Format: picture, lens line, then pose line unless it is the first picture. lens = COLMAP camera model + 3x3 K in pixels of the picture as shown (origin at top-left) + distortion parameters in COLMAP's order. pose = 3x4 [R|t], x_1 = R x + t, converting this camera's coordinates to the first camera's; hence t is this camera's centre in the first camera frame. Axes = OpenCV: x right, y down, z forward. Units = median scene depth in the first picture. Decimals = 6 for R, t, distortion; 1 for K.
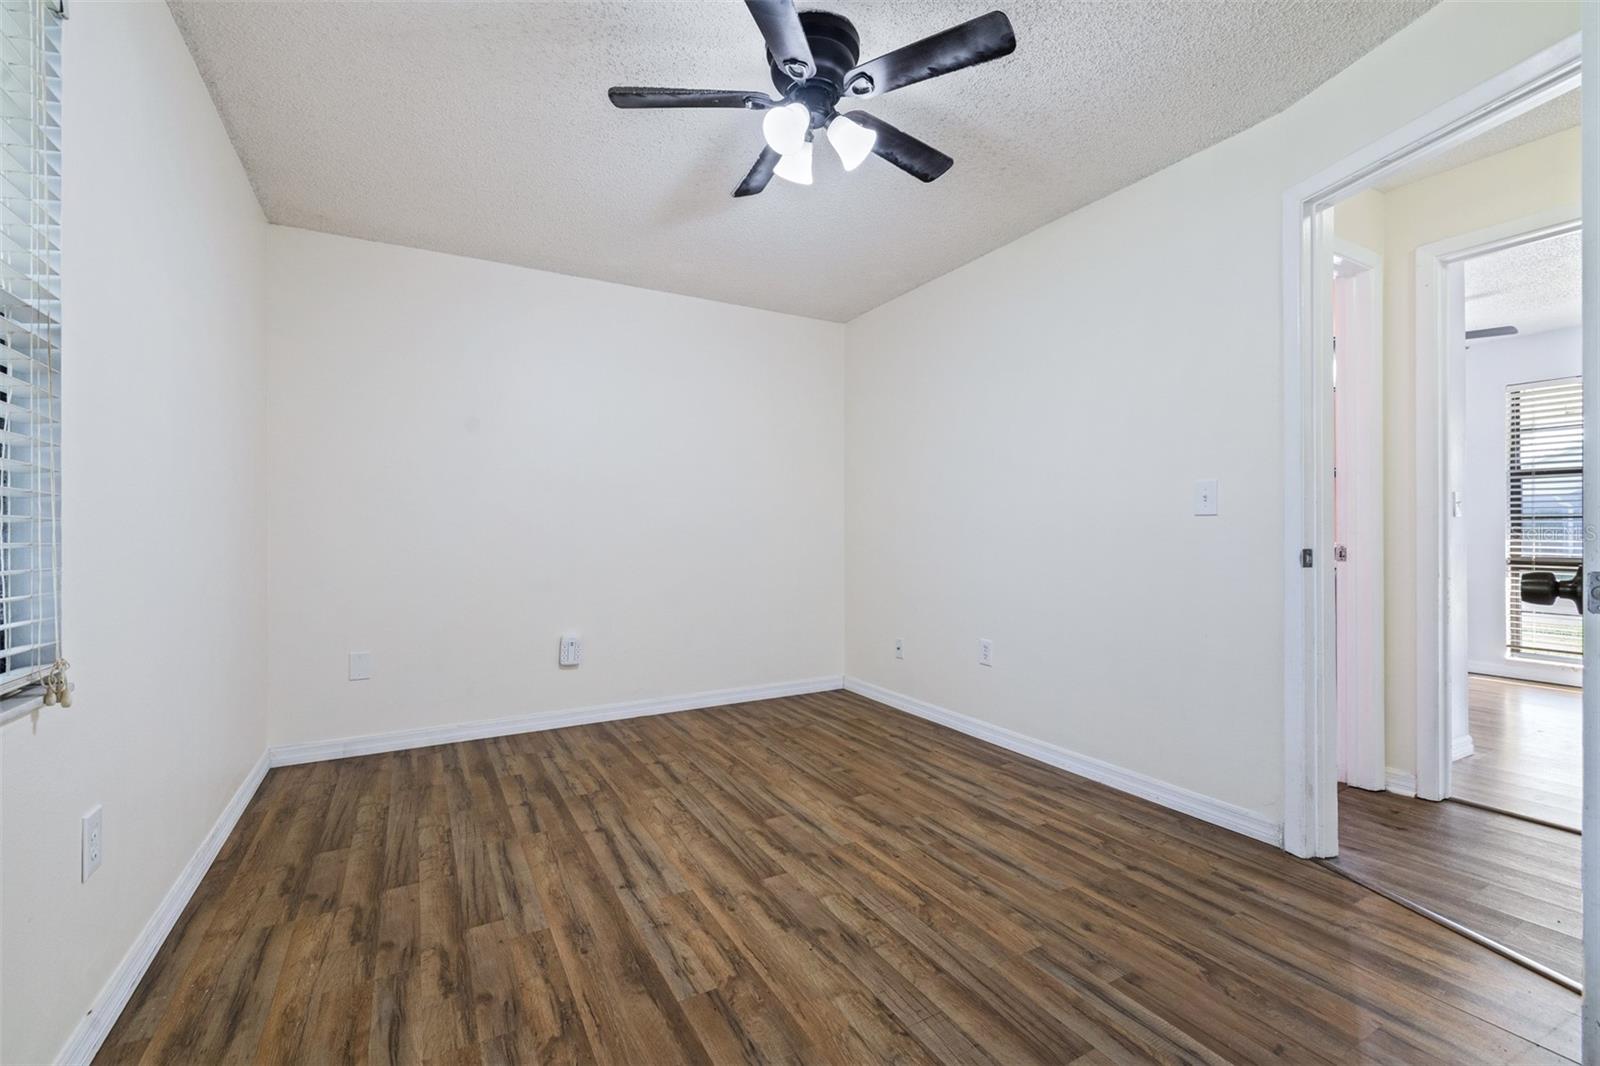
lens RADIAL K [[685.9, 0, 797.5], [0, 685.9, 539.7], [0, 0, 1]] dist [0.000970, -0.000172]
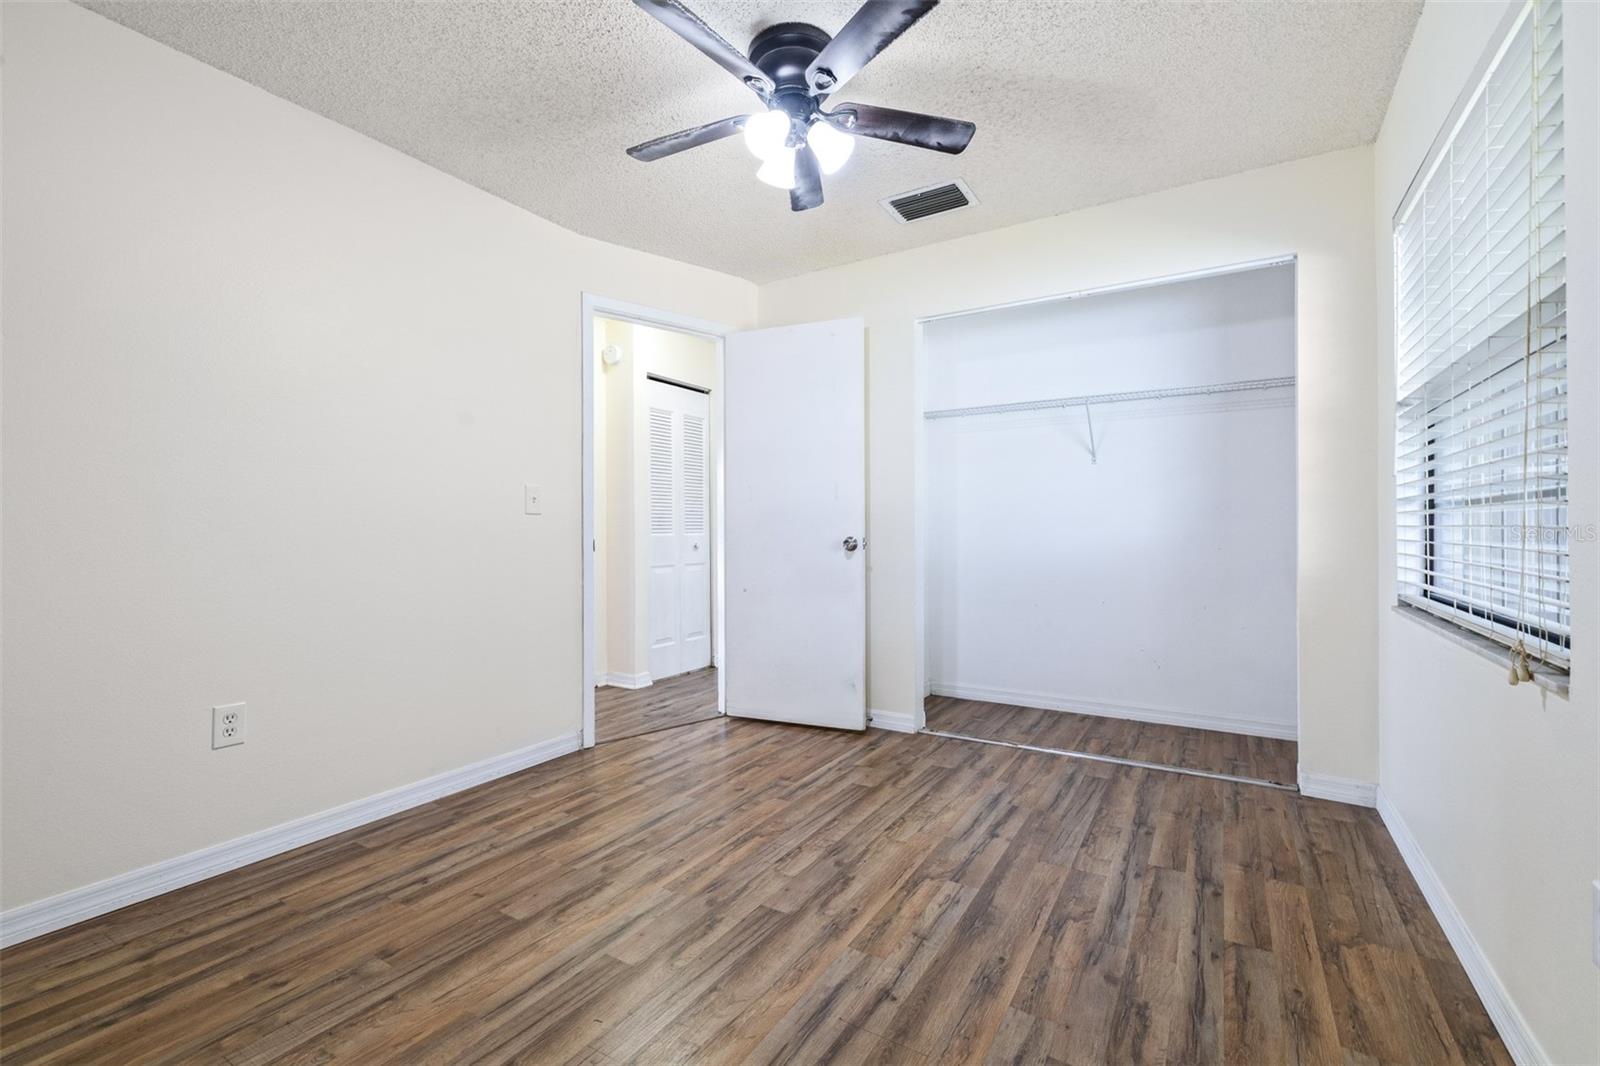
lens RADIAL K [[685.9, 0, 797.5], [0, 685.9, 539.7], [0, 0, 1]] dist [0.000970, -0.000172]
pose [[-0.482577, -0.008688, 0.875810, -0.852175], [0.015229, 0.999716, 0.018308, -0.007297], [-0.875721, 0.022173, -0.482308, 1.436974]]
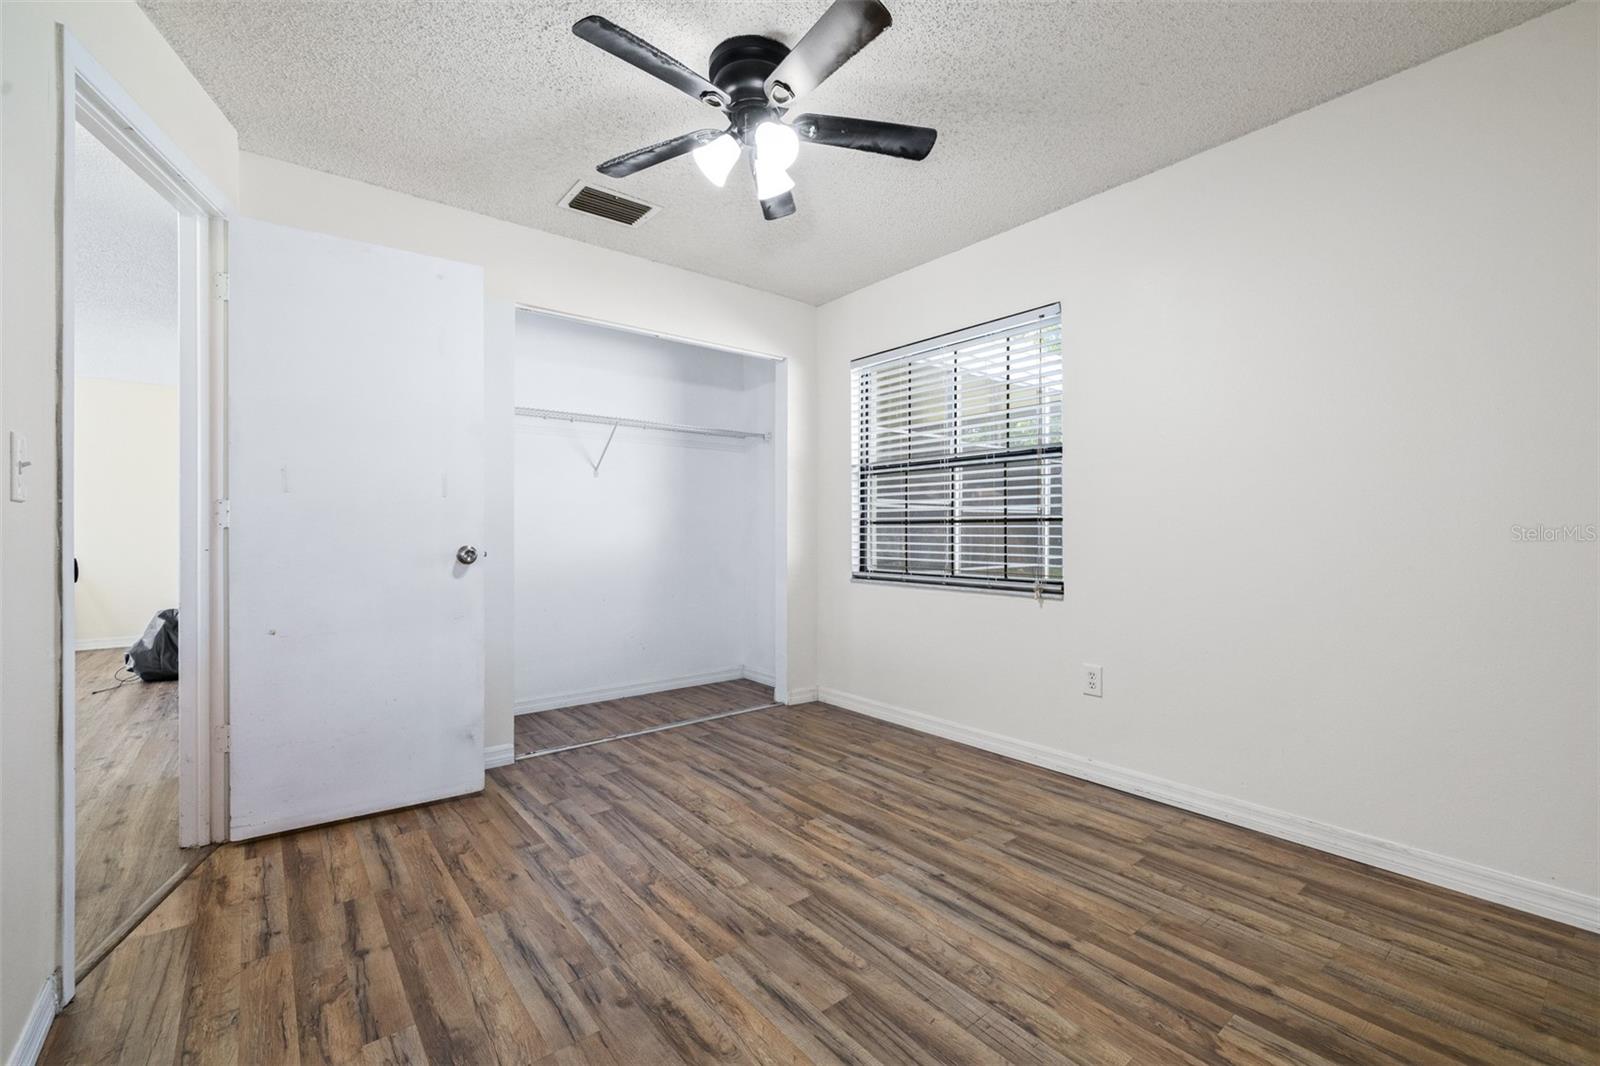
lens RADIAL K [[677.6, 0, 800.0], [0, 677.6, 533.0], [0, 0, 1]] dist [-0.000814, -0.000768]
pose [[-0.986963, 0.003481, -0.160912, 0.116111], [0.001378, 0.999912, 0.013178, -0.020988], [0.160944, 0.012785, -0.986881, 1.959332]]
